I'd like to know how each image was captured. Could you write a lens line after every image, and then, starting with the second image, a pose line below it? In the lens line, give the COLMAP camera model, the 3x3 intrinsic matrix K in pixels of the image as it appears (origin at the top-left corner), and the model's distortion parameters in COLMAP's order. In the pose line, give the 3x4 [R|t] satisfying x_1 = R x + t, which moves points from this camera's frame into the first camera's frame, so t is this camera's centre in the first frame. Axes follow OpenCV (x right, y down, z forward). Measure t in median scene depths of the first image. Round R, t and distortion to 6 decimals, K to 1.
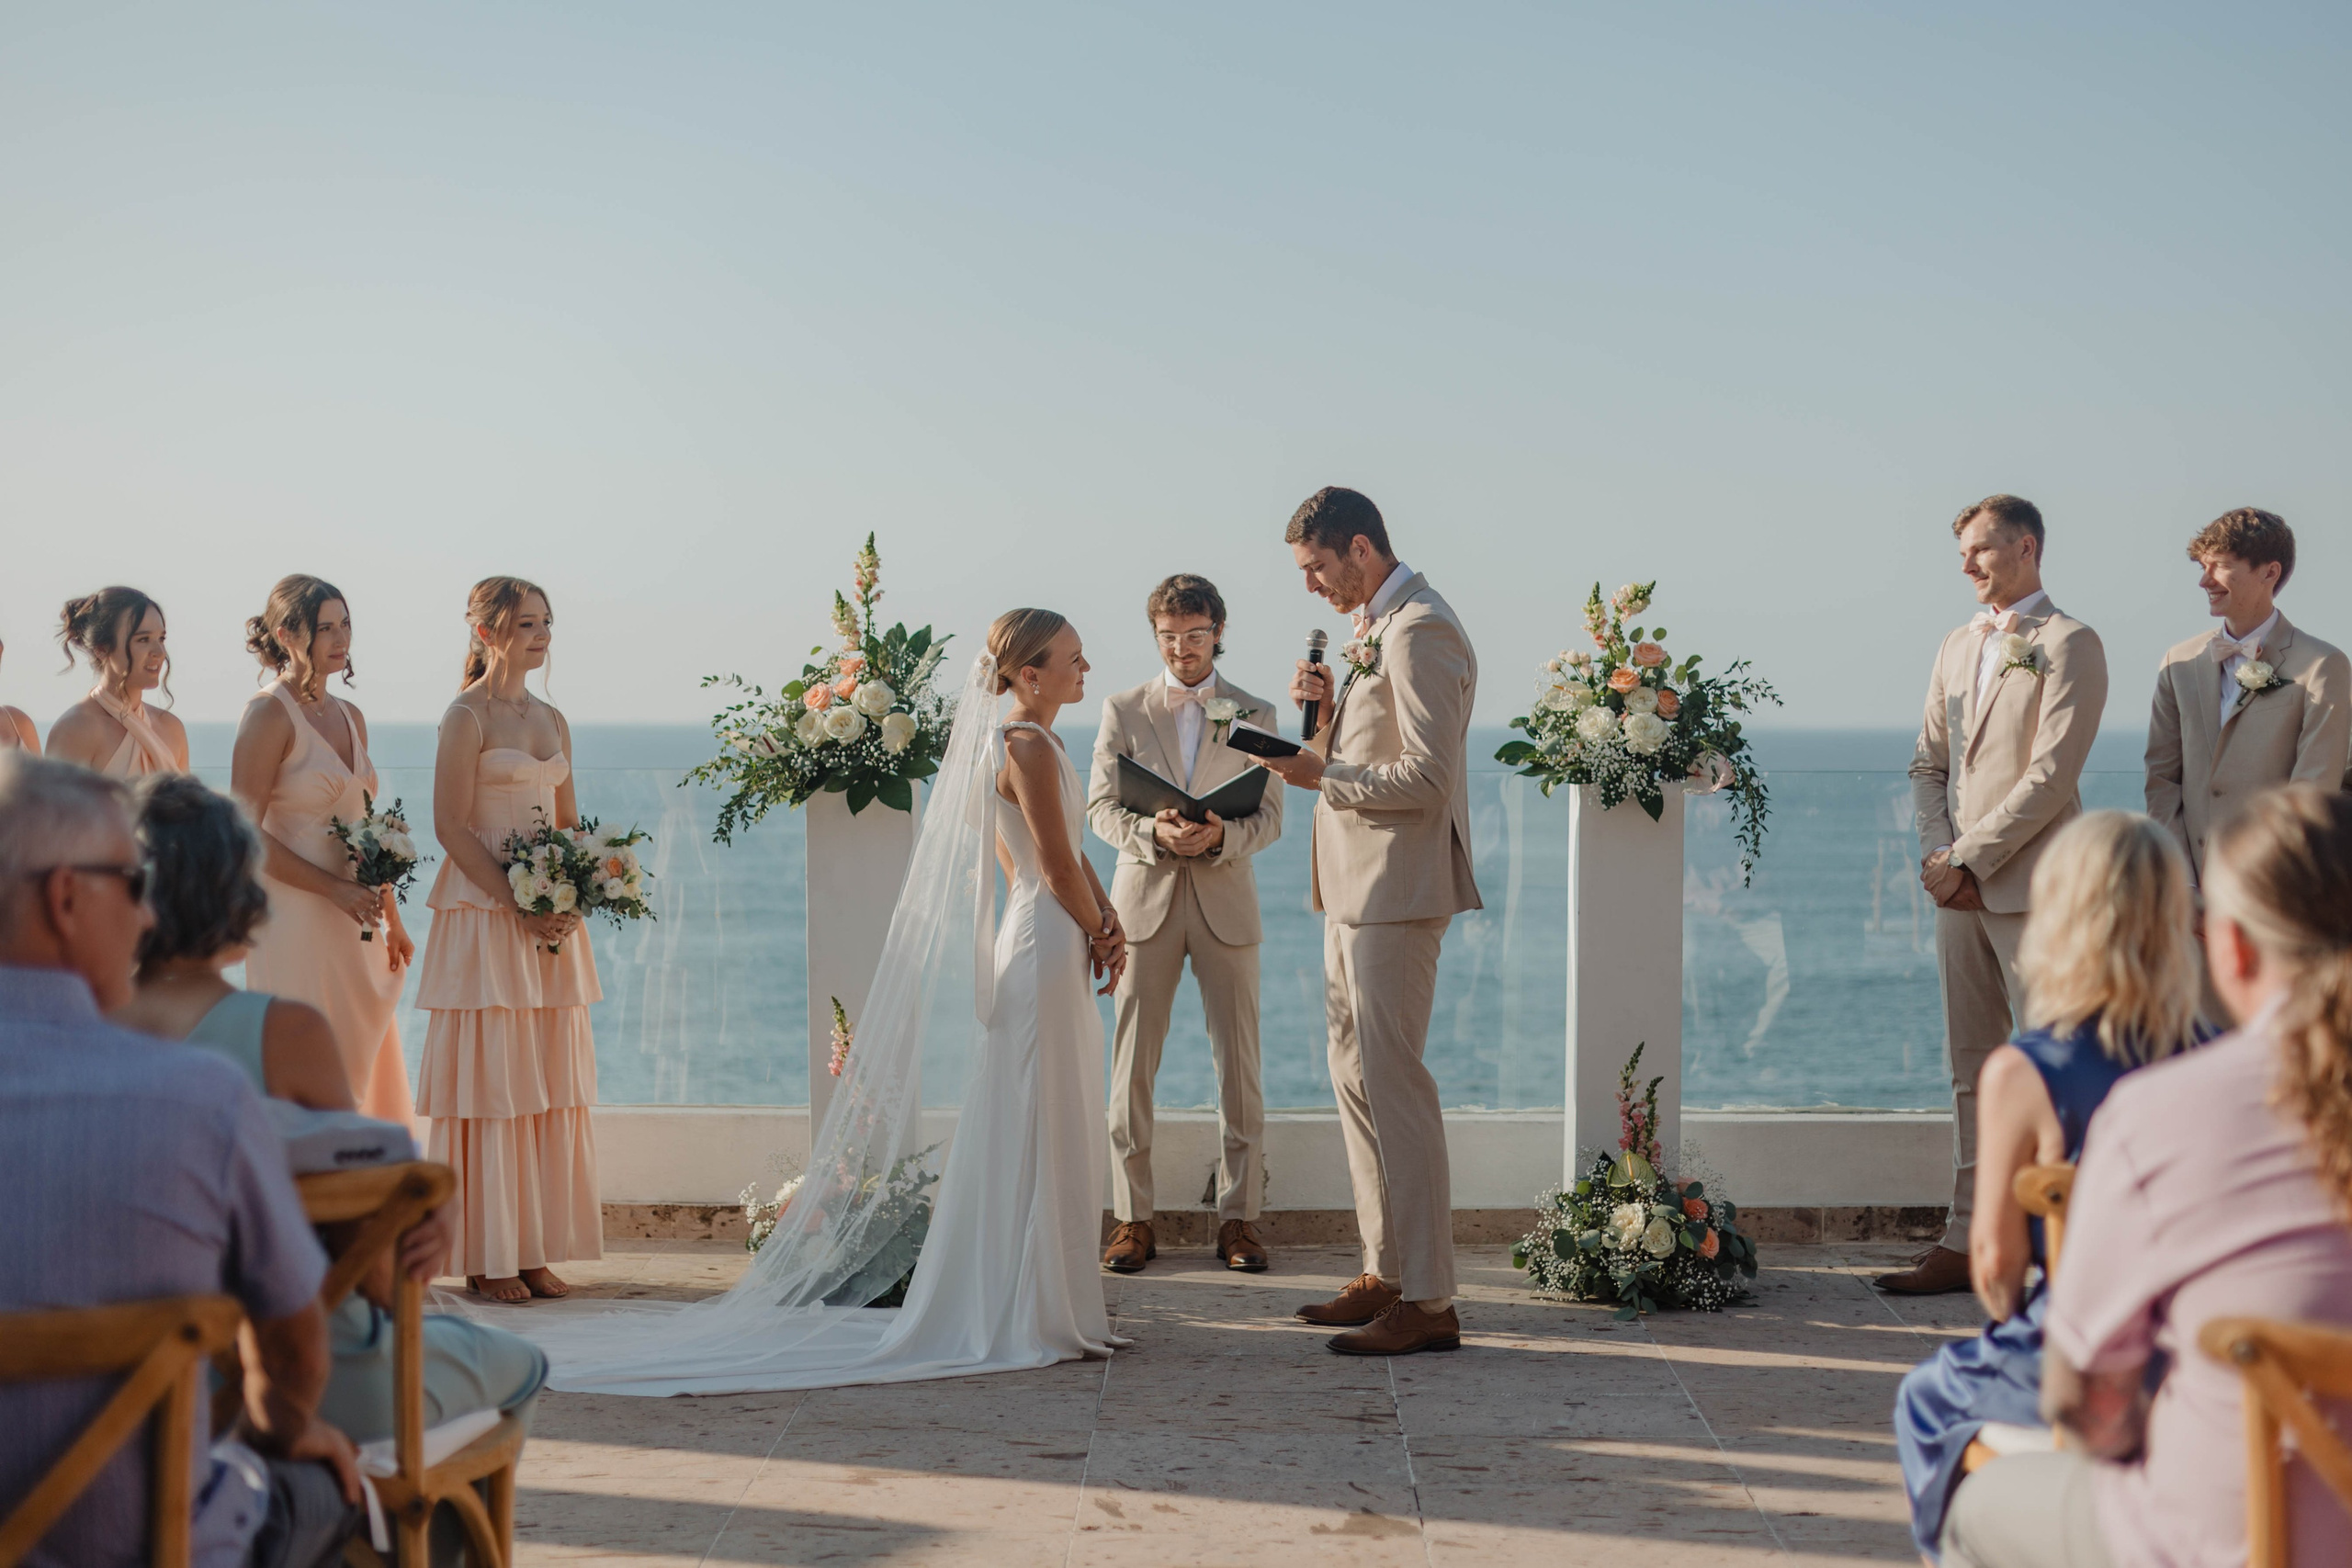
lens RADIAL K [[3334.6, 0, 1176.0], [0, 3334.6, 784.0], [0, 0, 1]] dist [-0.019555, 0.021910]
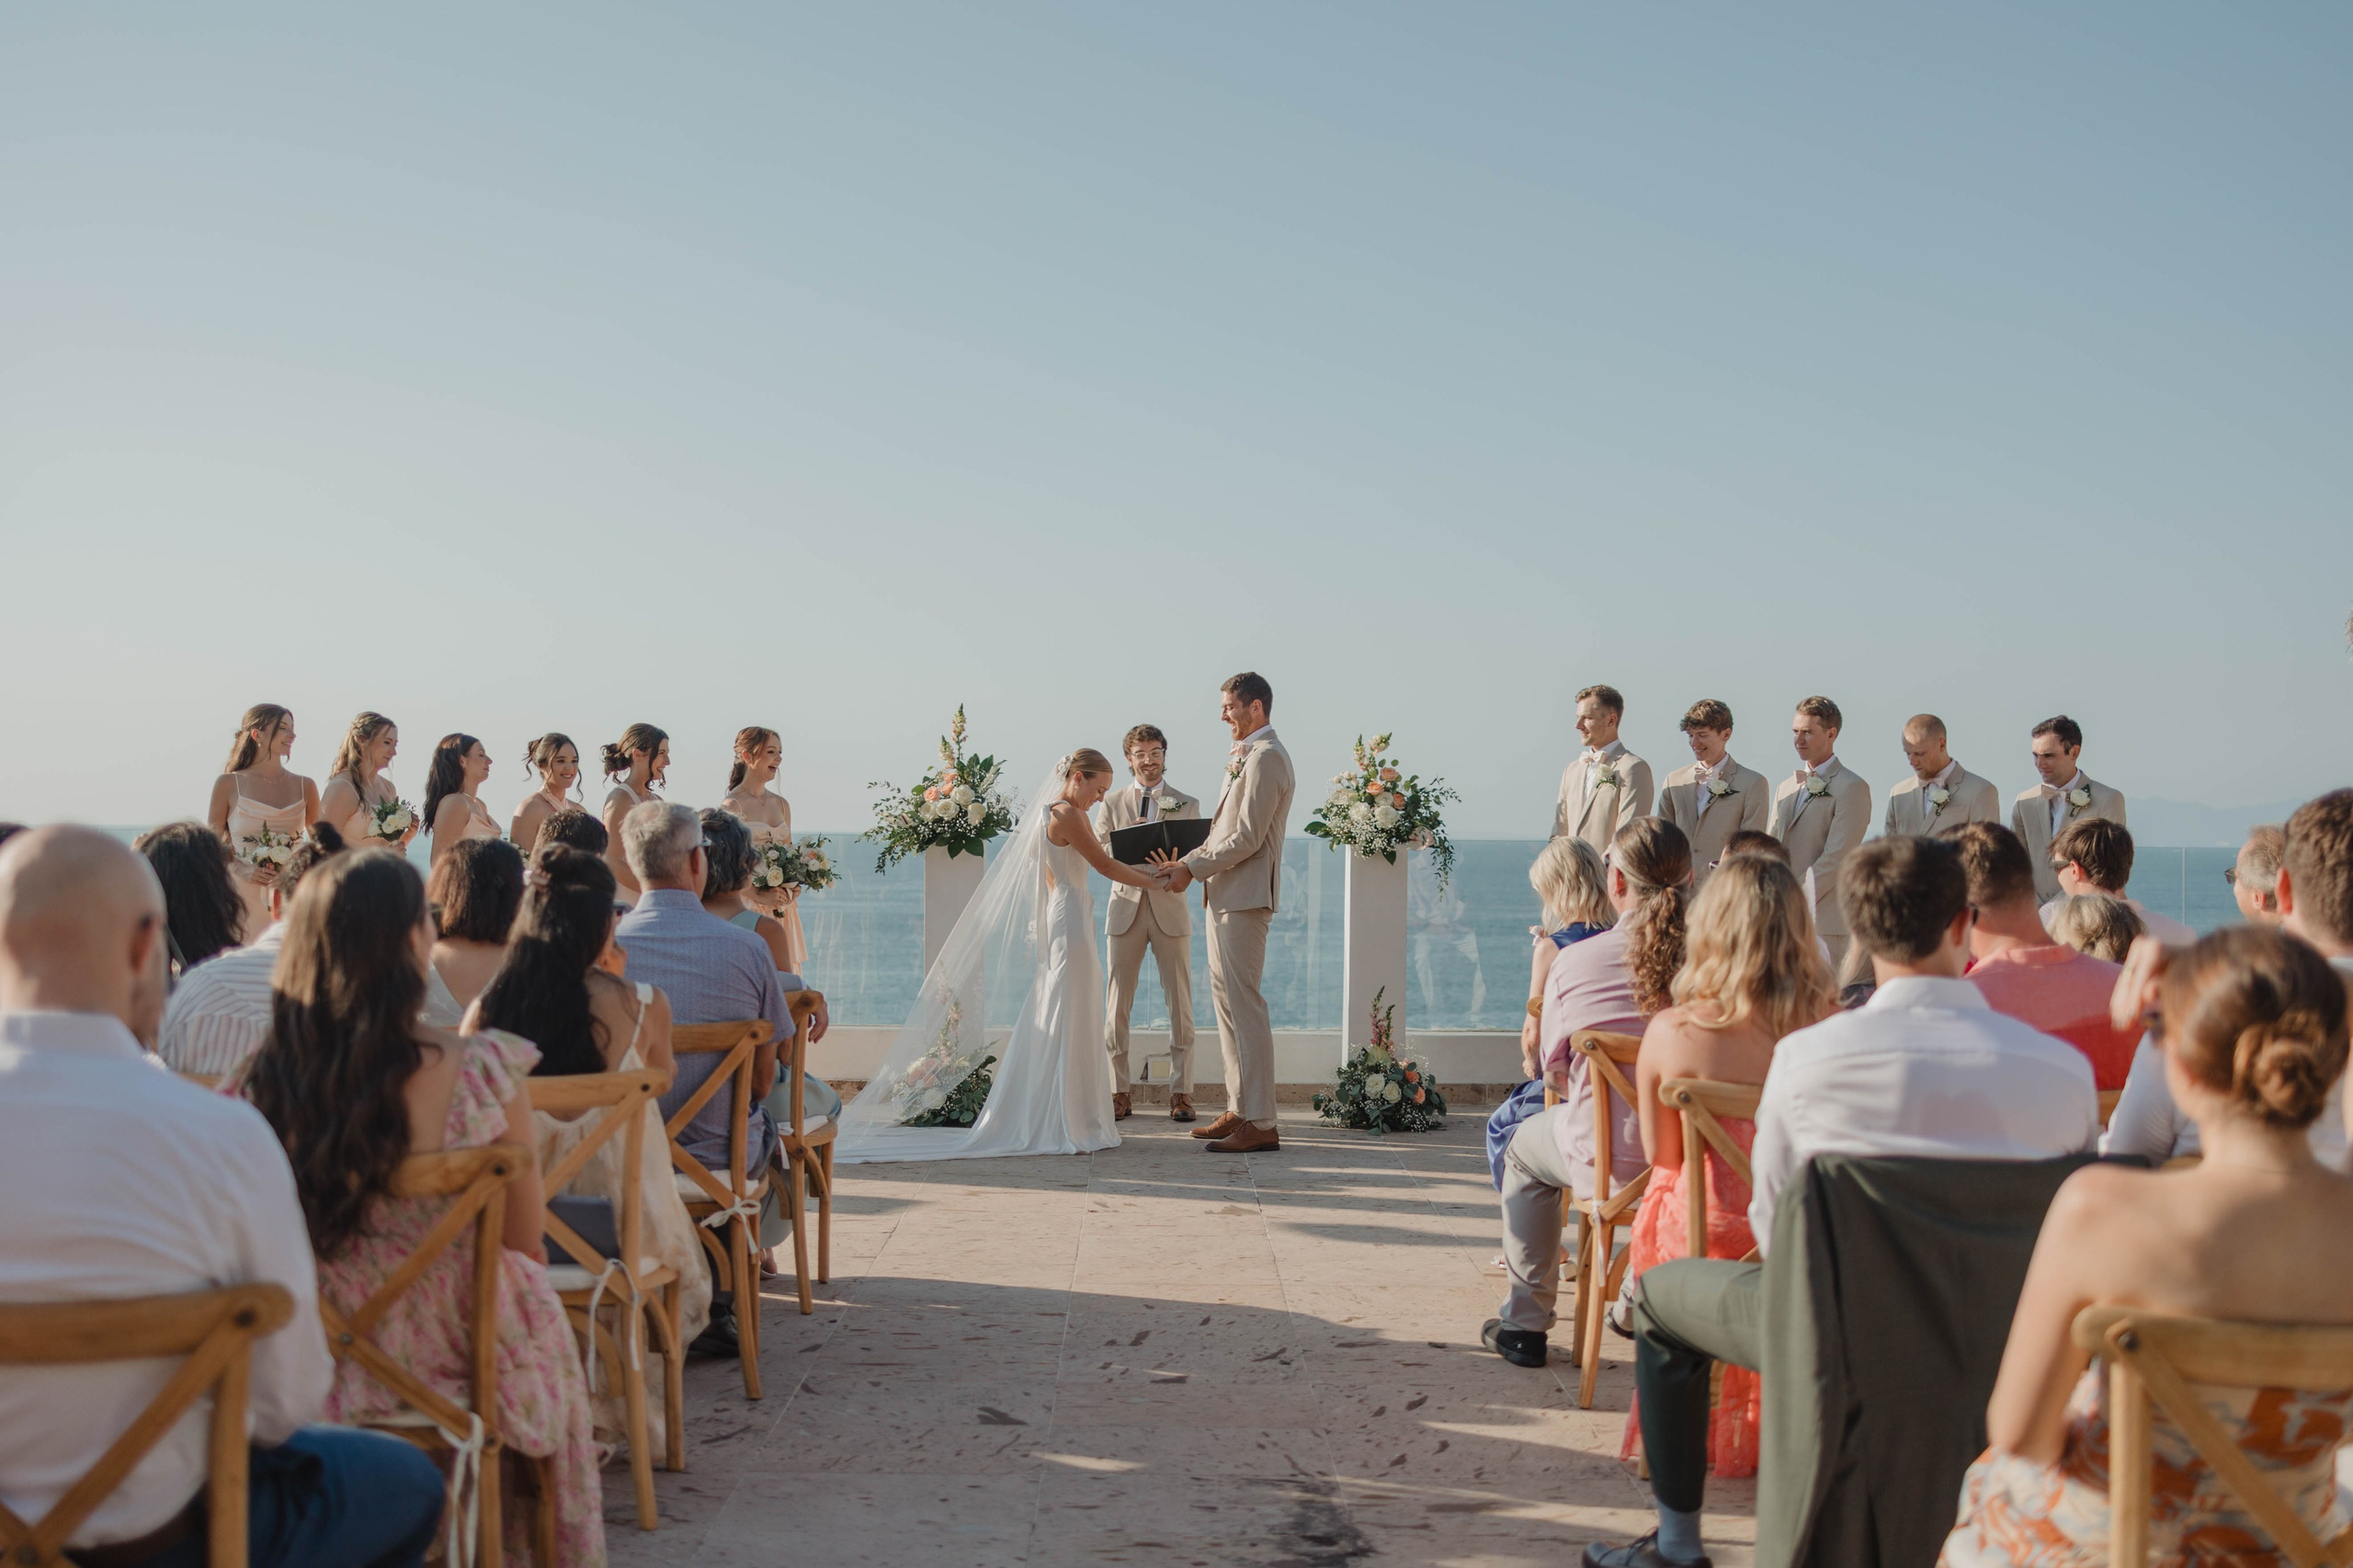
lens RADIAL K [[2306.6, 0, 1176.5], [0, 2306.6, 784.0], [0, 0, 1]] dist [0.018033, -0.011575]
pose [[0.999411, 0.007569, 0.033476, -0.016469], [-0.006268, 0.999228, -0.038792, 0.016379], [-0.033744, 0.038559, 0.998686, -0.258347]]
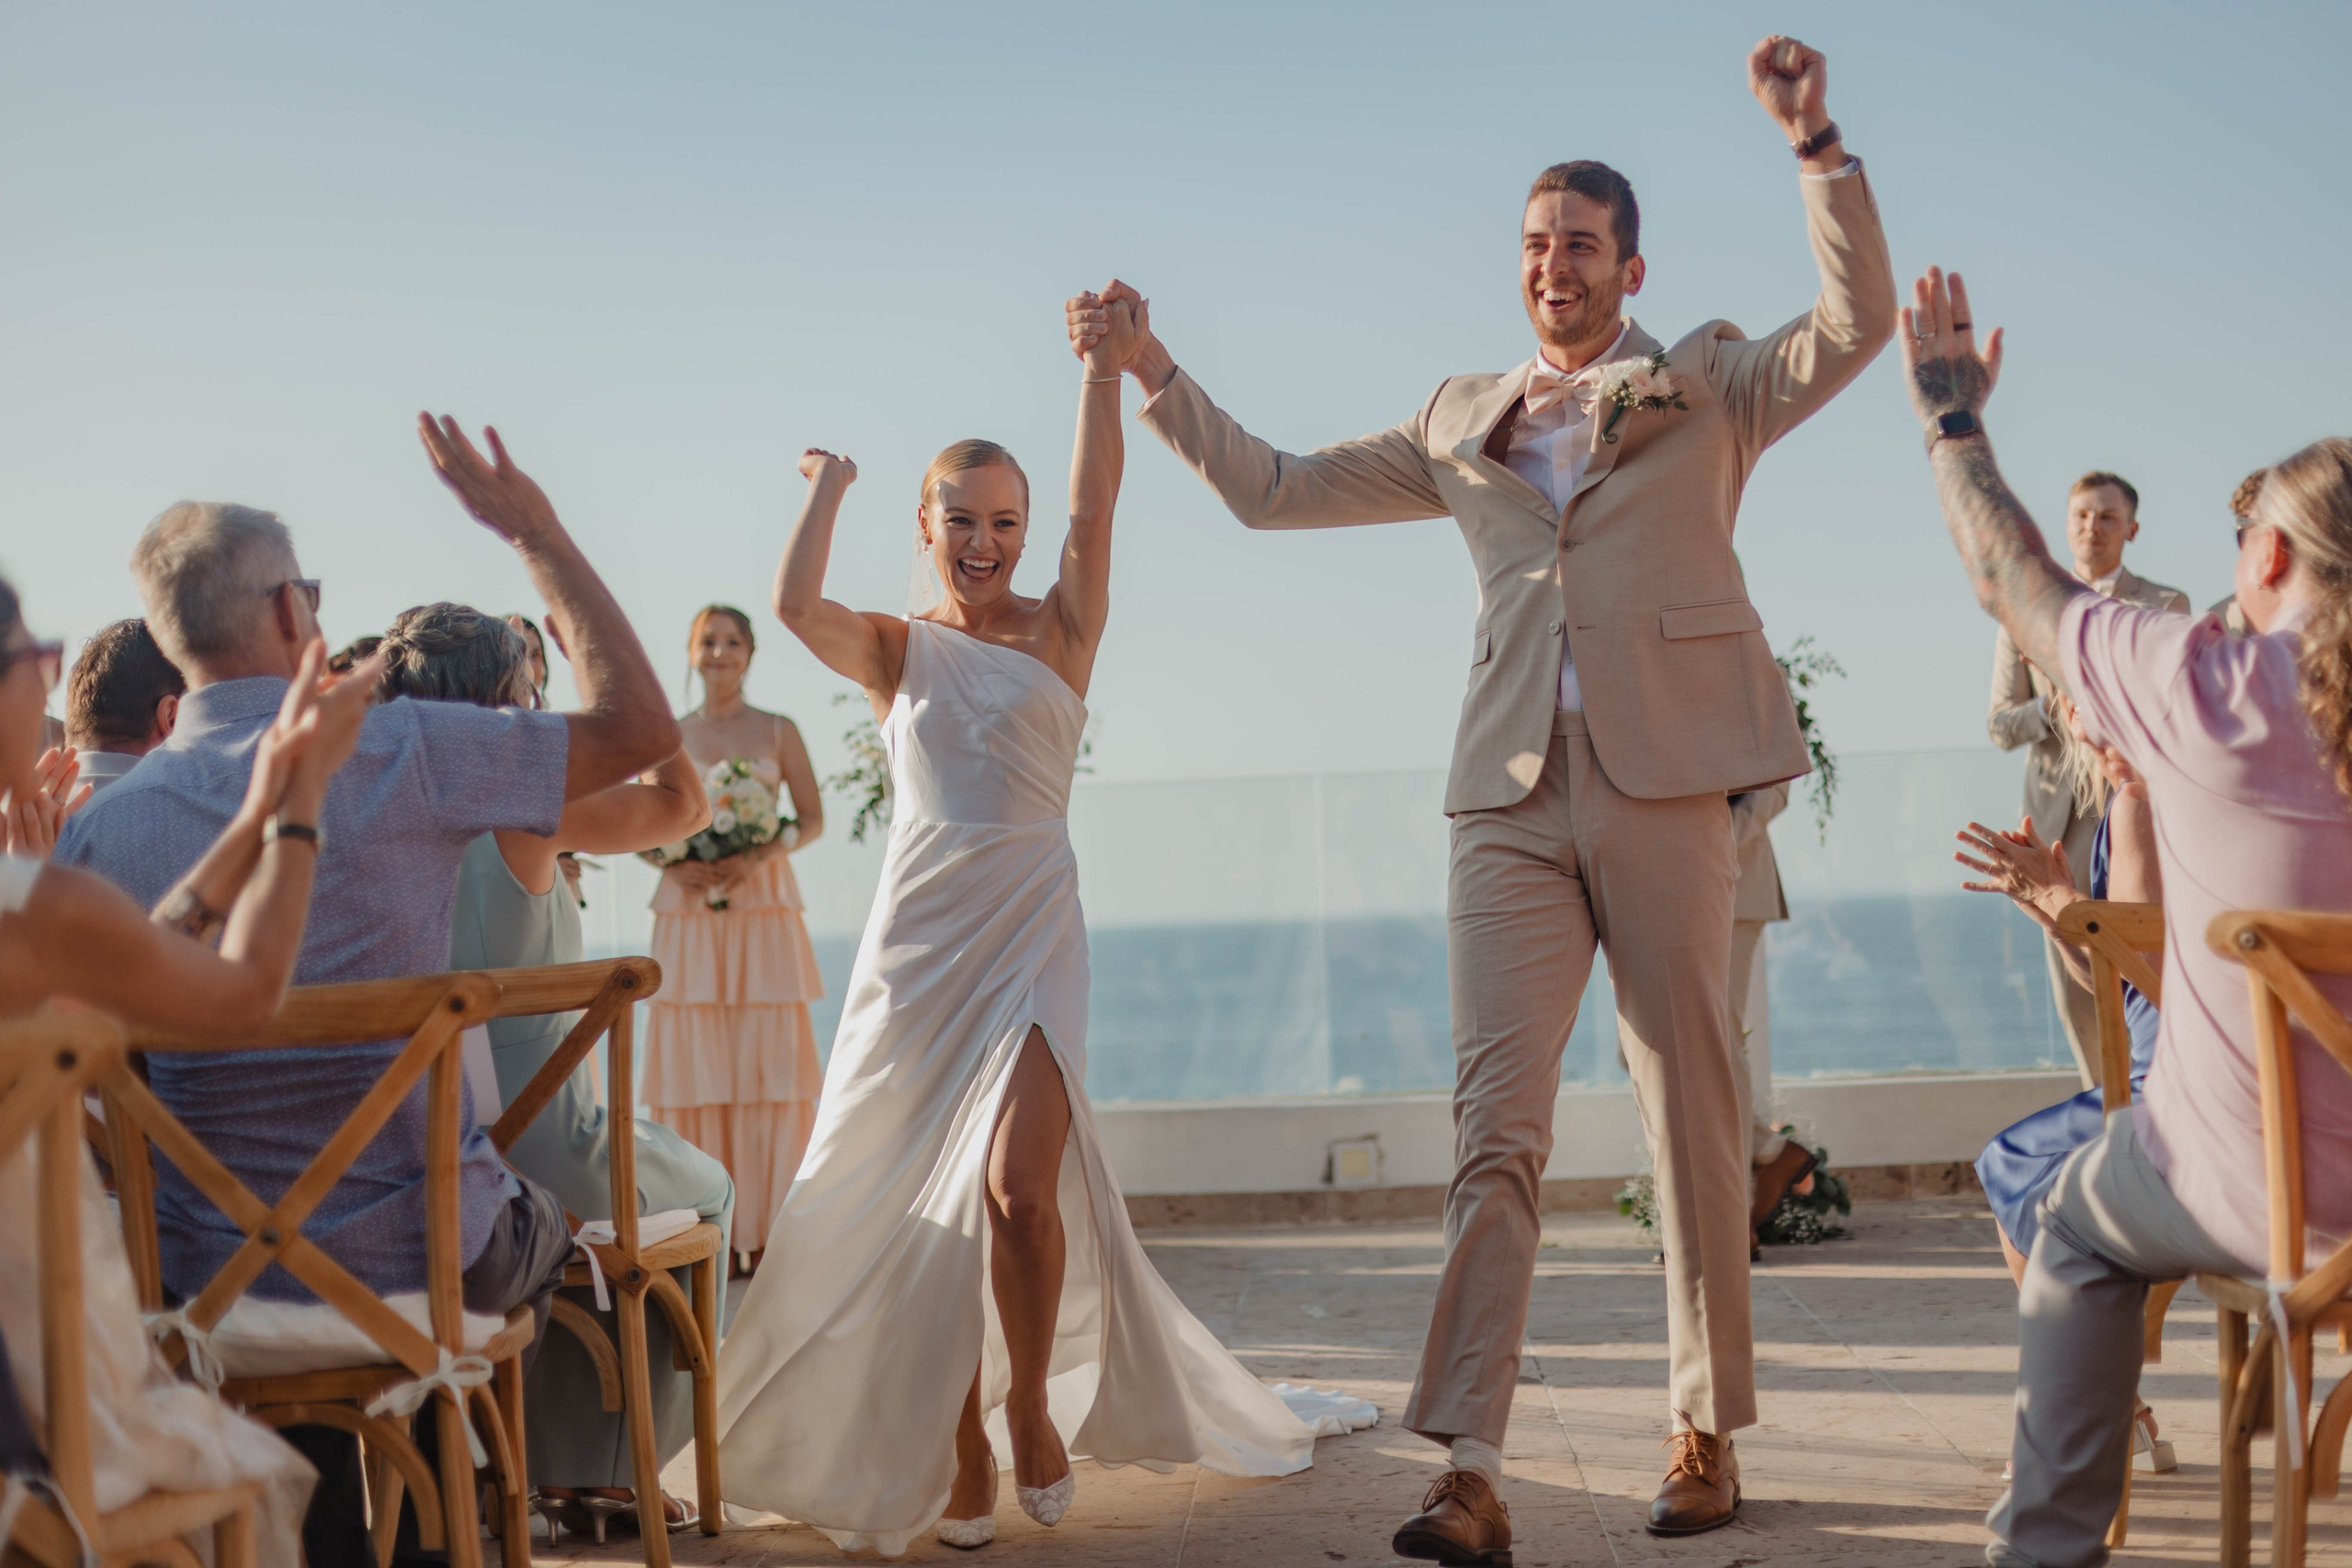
lens RADIAL K [[3276.2, 0, 1176.0], [0, 3276.2, 784.0], [0, 0, 1]] dist [-0.013096, -0.066448]
pose [[0.998626, -0.044653, -0.027438, -0.004564], [0.043077, 0.997526, -0.055547, 0.059291], [0.029850, 0.054289, 0.998079, -0.047624]]
